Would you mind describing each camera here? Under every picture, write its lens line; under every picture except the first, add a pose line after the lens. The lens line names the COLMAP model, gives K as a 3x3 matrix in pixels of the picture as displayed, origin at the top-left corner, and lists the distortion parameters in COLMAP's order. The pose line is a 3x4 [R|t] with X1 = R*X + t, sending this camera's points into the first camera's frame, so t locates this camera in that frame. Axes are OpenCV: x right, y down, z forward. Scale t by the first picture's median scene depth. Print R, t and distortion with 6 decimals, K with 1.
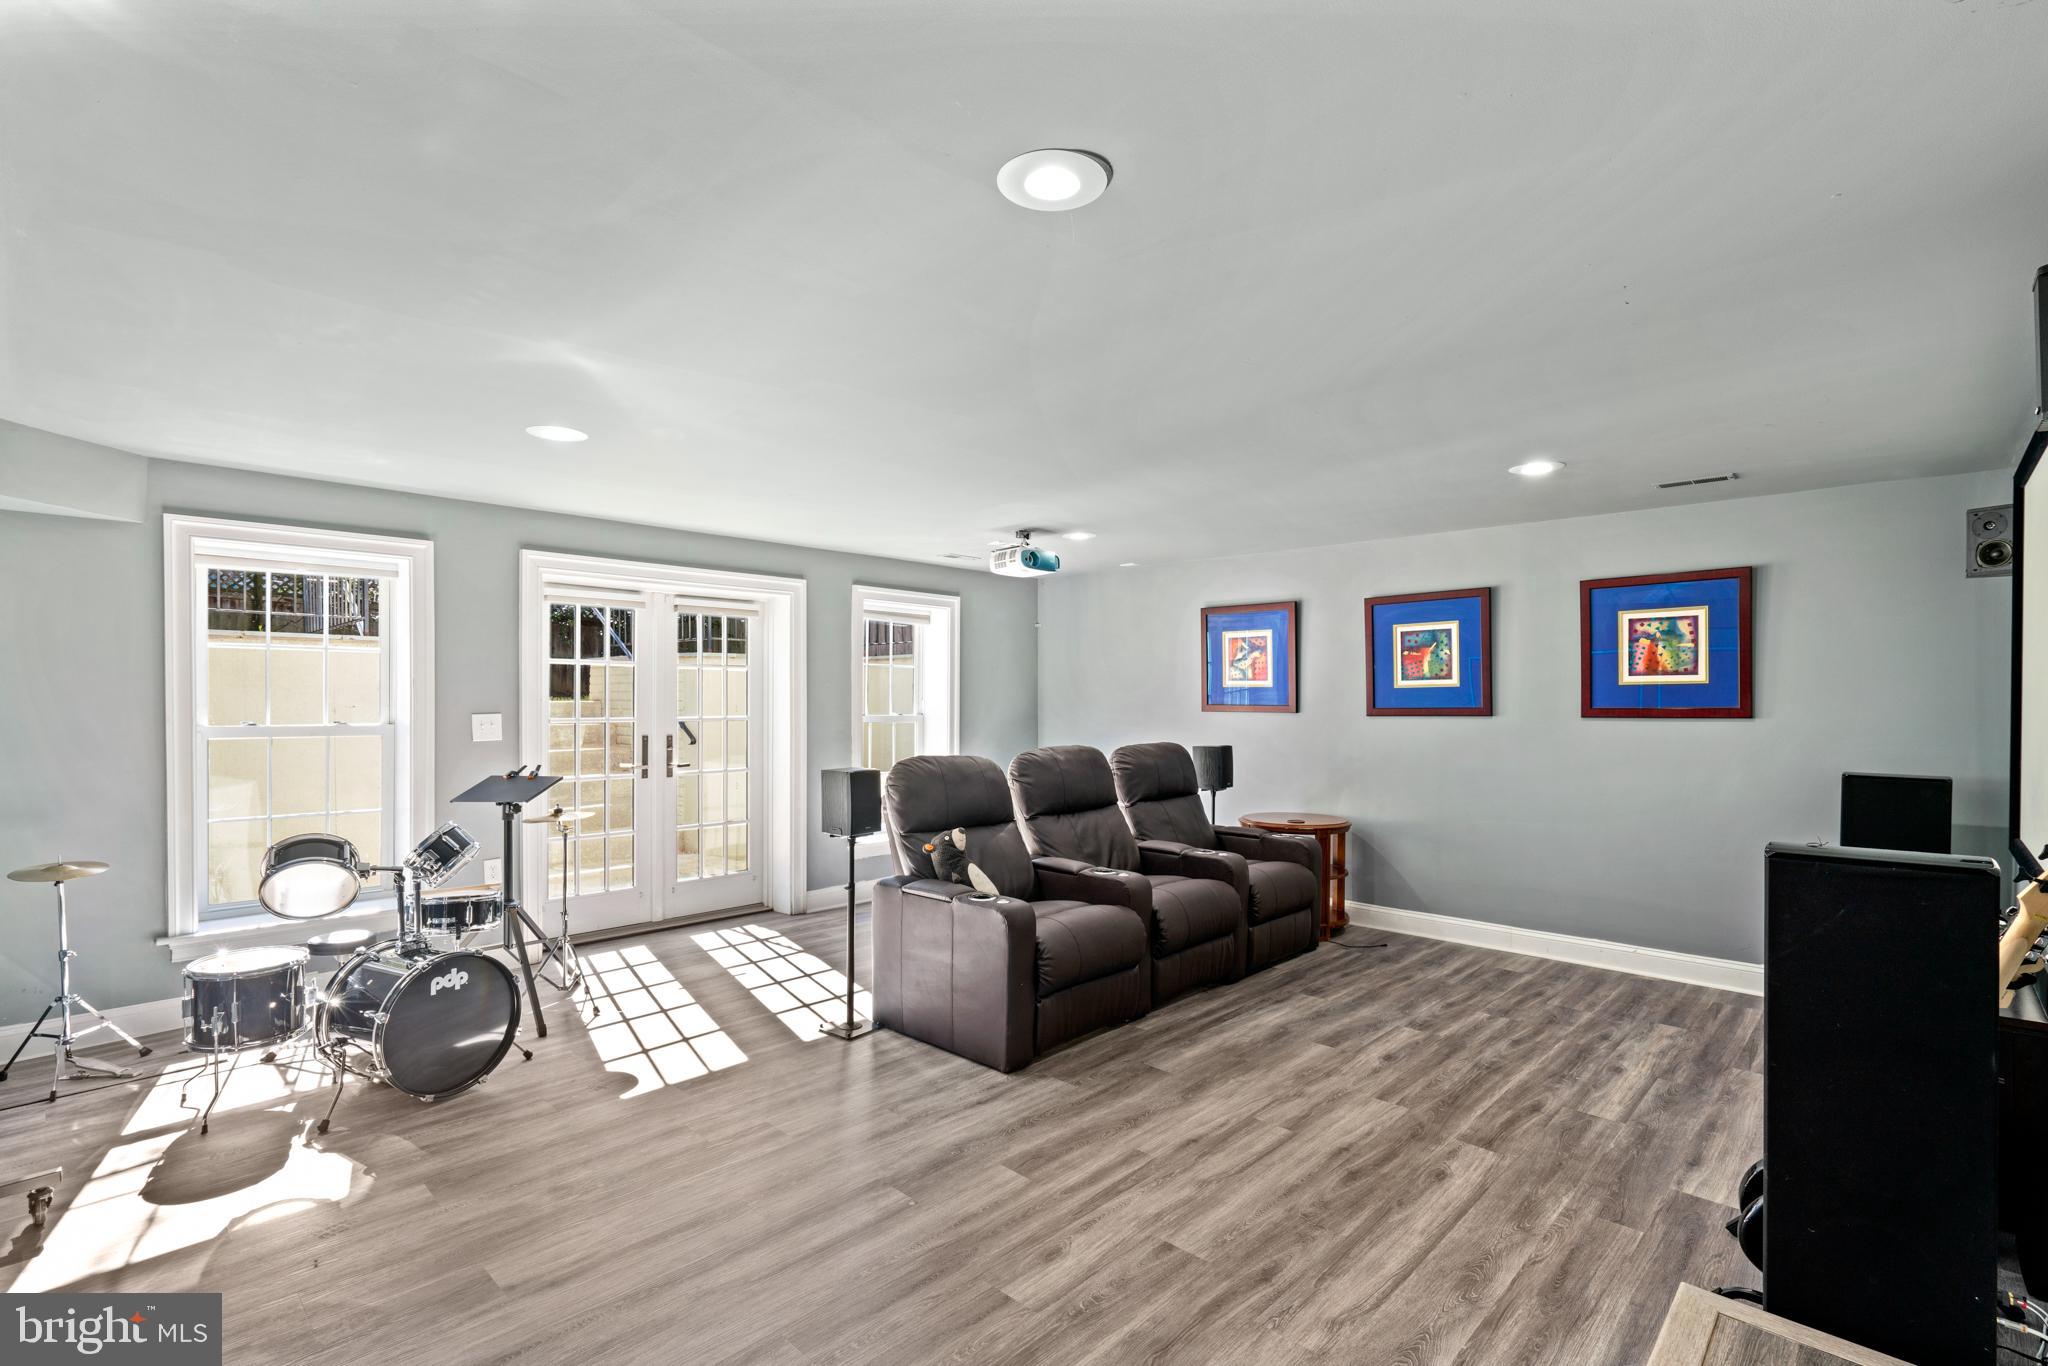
lens RADIAL K [[948.5, 0, 1022.7], [0, 948.5, 704.7], [0, 0, 1]] dist [-0.018593, 0.003902]
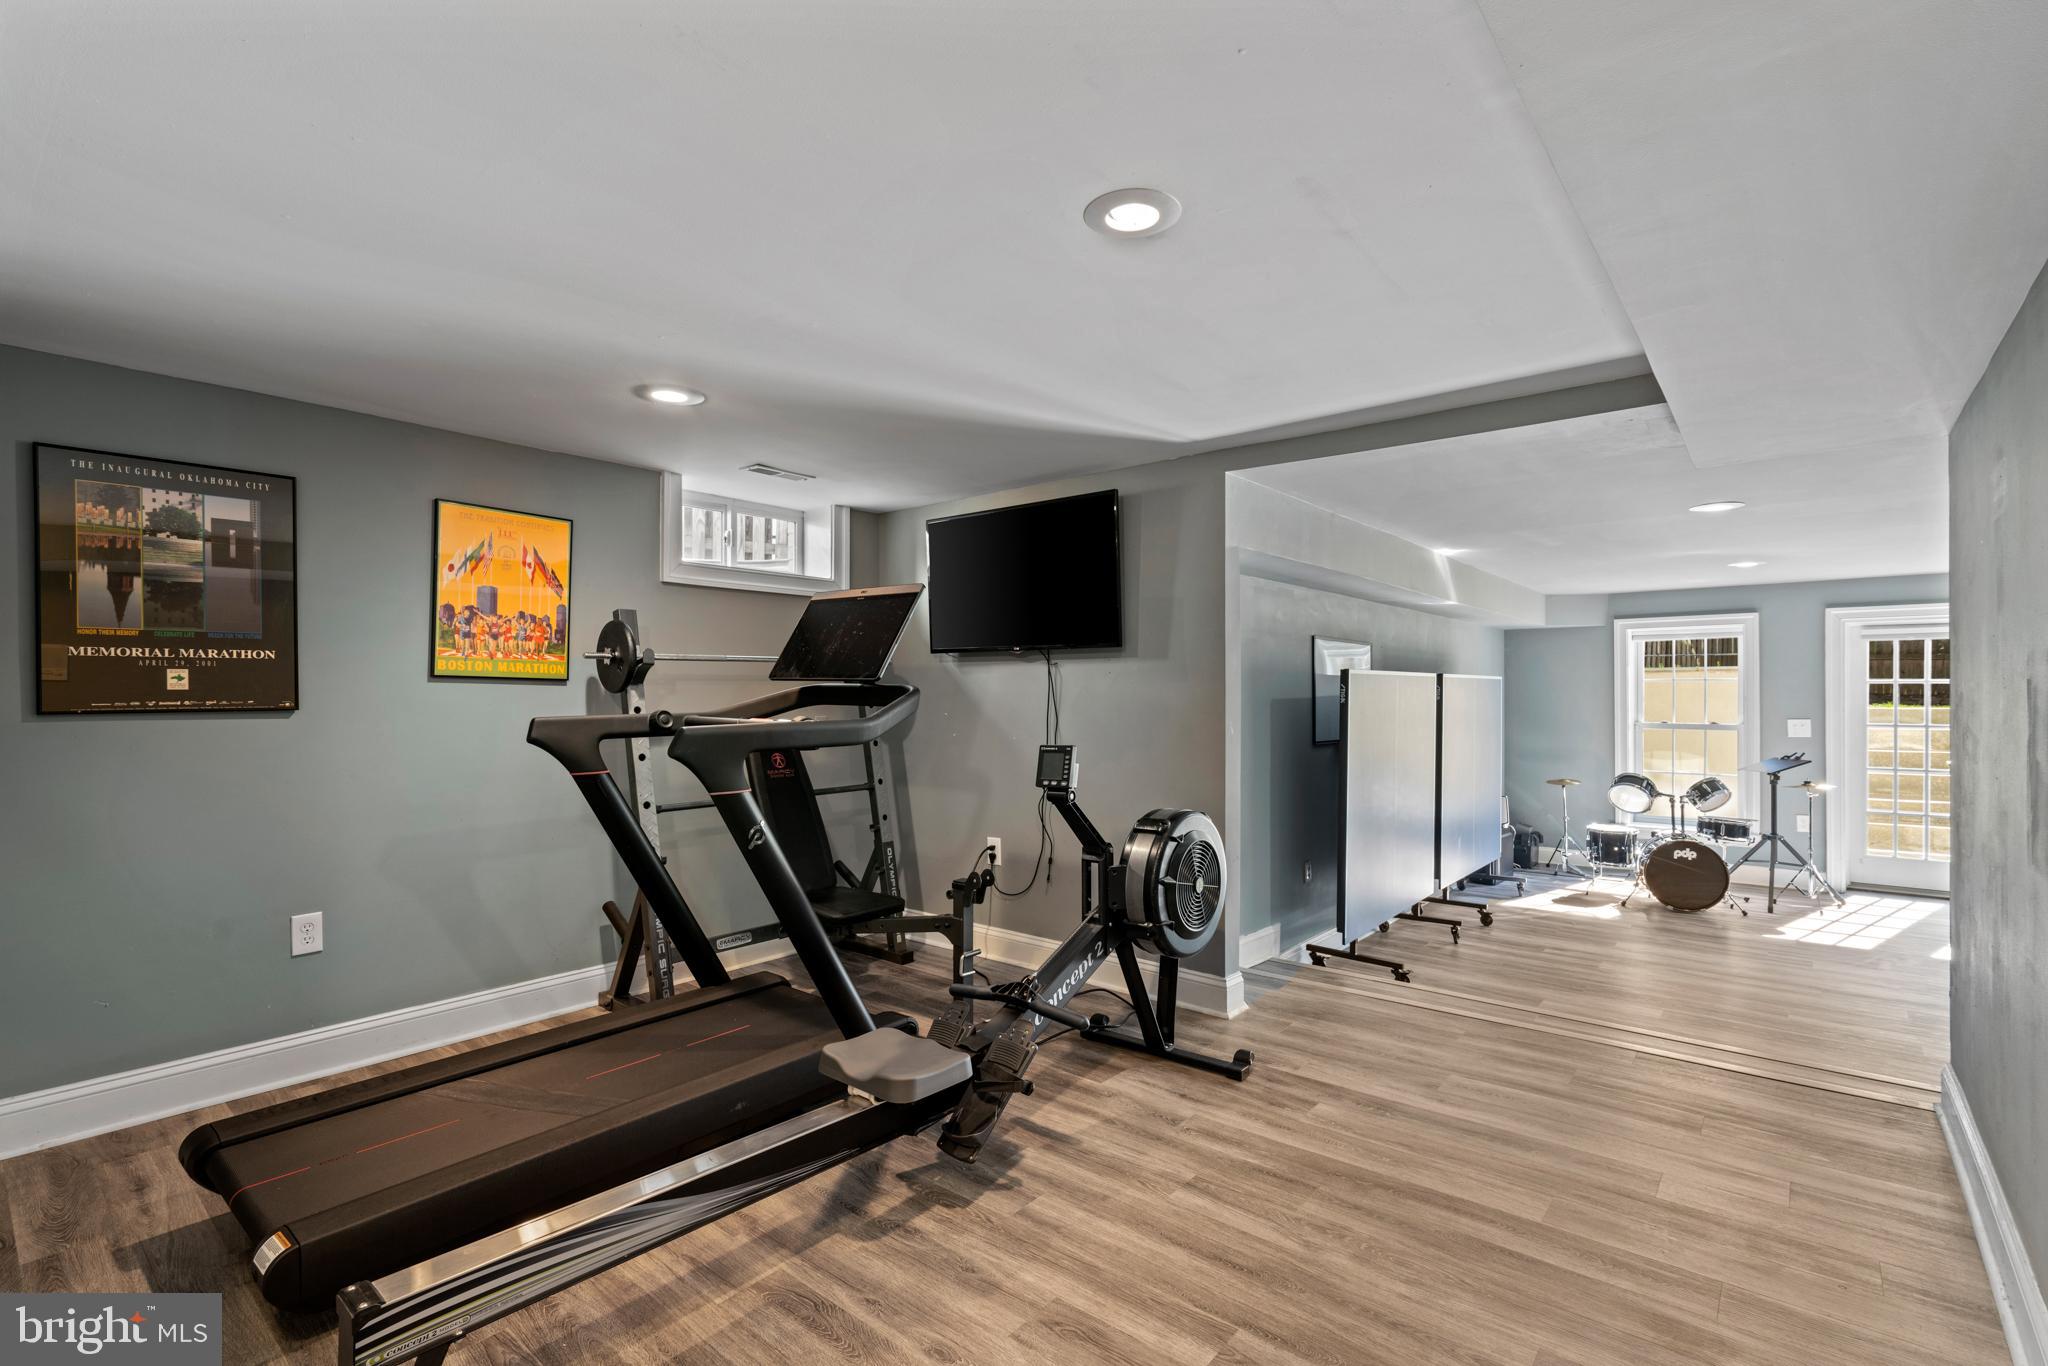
lens RADIAL K [[948.5, 0, 1023.9], [0, 948.5, 700.2], [0, 0, 1]] dist [-0.018593, 0.003902]
pose [[0.064395, 0.002638, -0.997921, 0.676665], [-0.002255, 0.999994, 0.002498, -0.017129], [0.997922, 0.002089, 0.064401, -0.274418]]
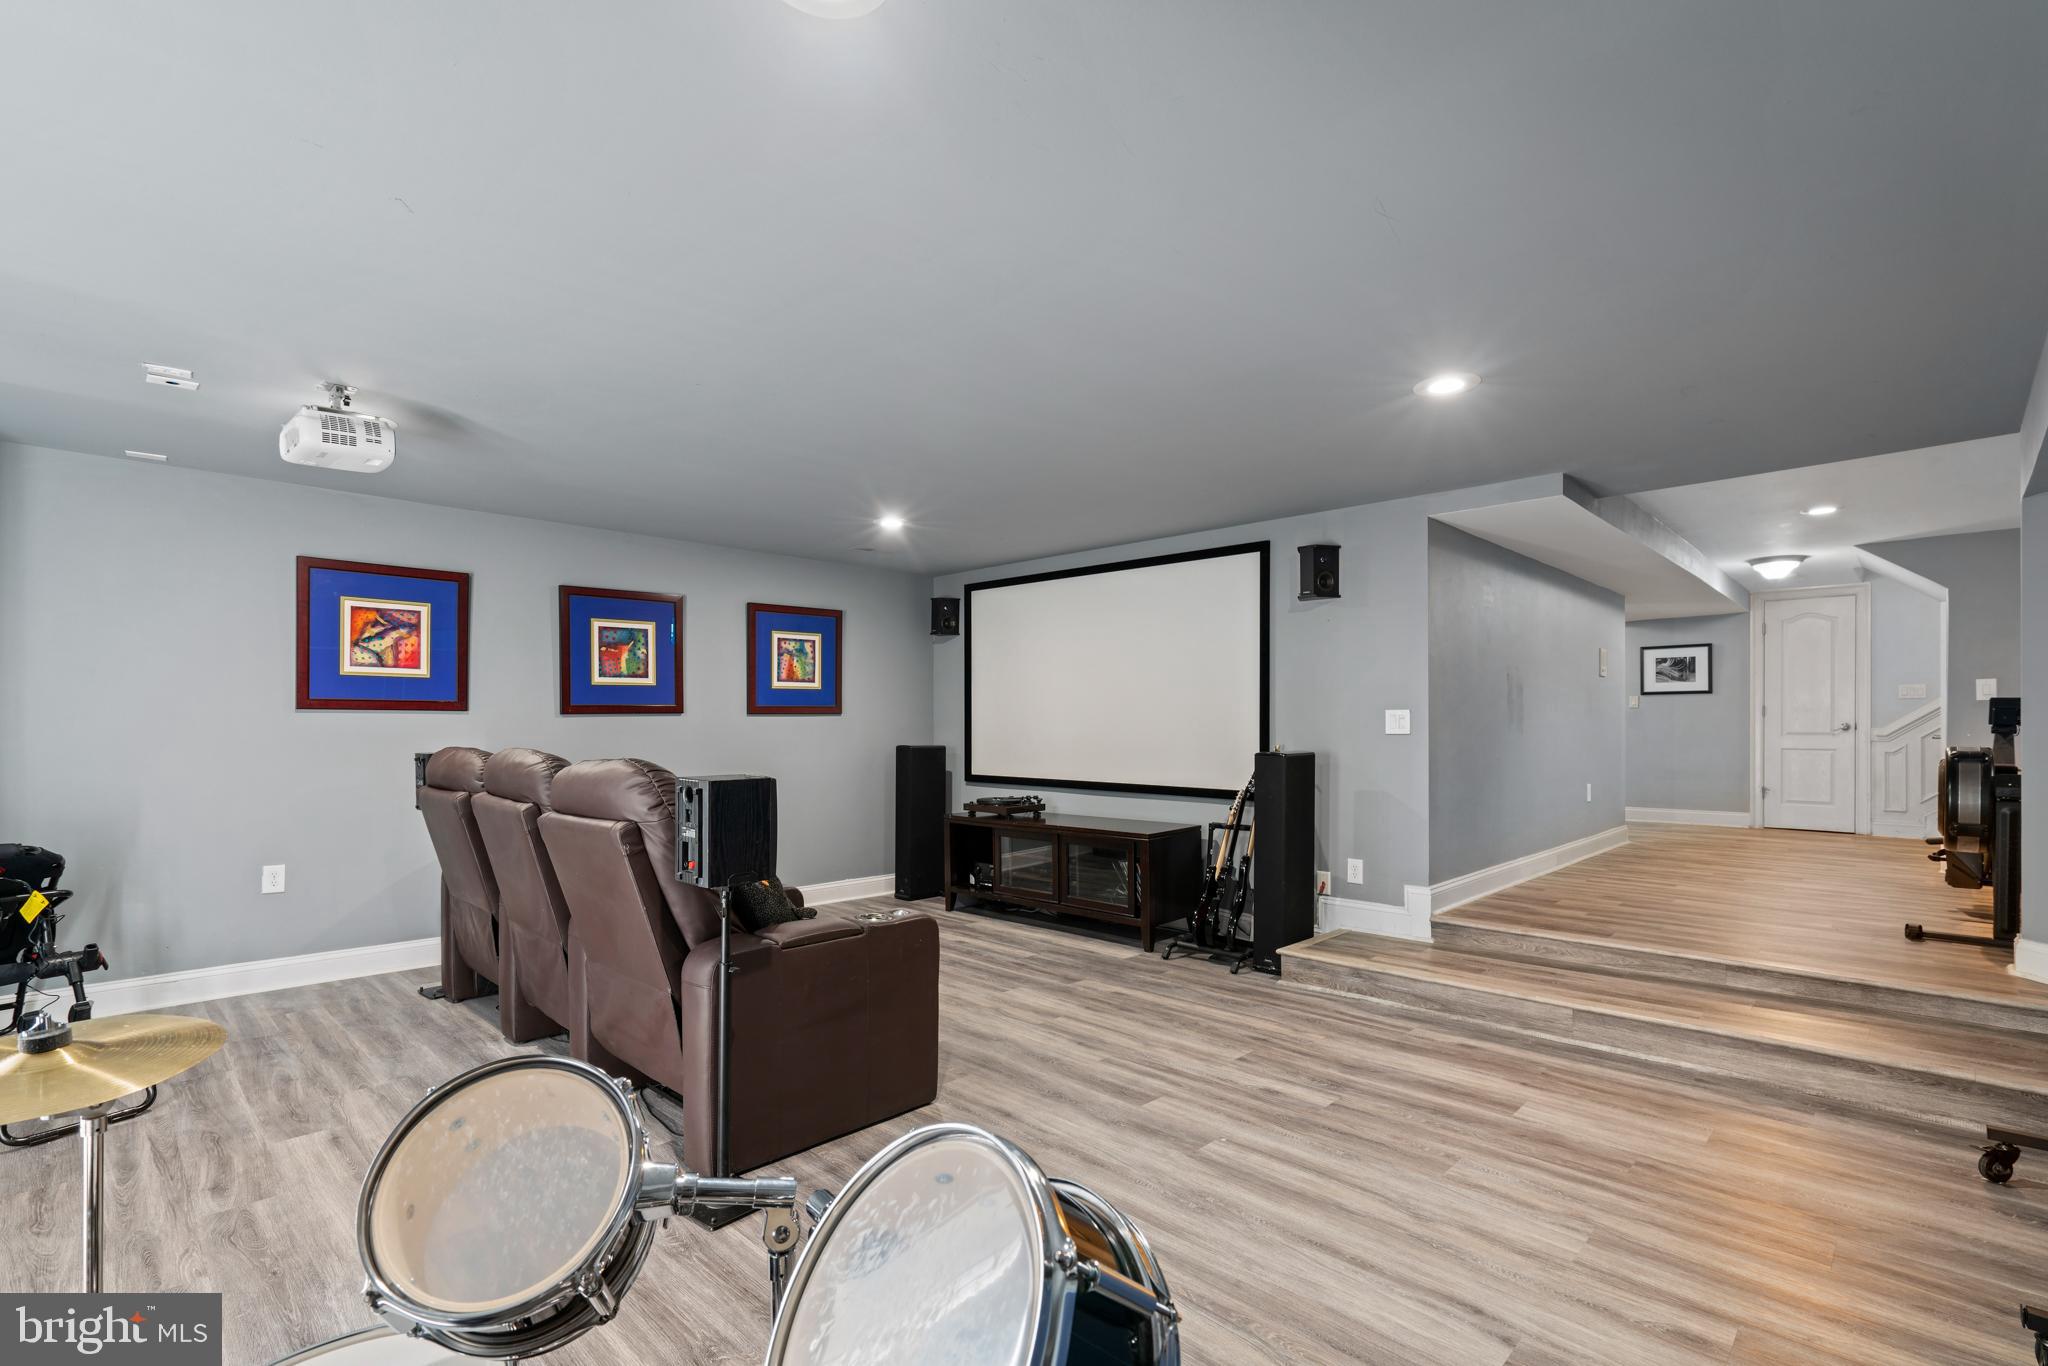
lens RADIAL K [[948.5, 0, 1001.5], [0, 948.5, 726.1], [0, 0, 1]] dist [-0.018593, 0.003902]
pose [[0.014536, -0.004873, 0.999882, -0.956648], [0.005432, 0.999974, 0.004795, 0.037919], [-0.999880, 0.005361, 0.014562, 0.985388]]
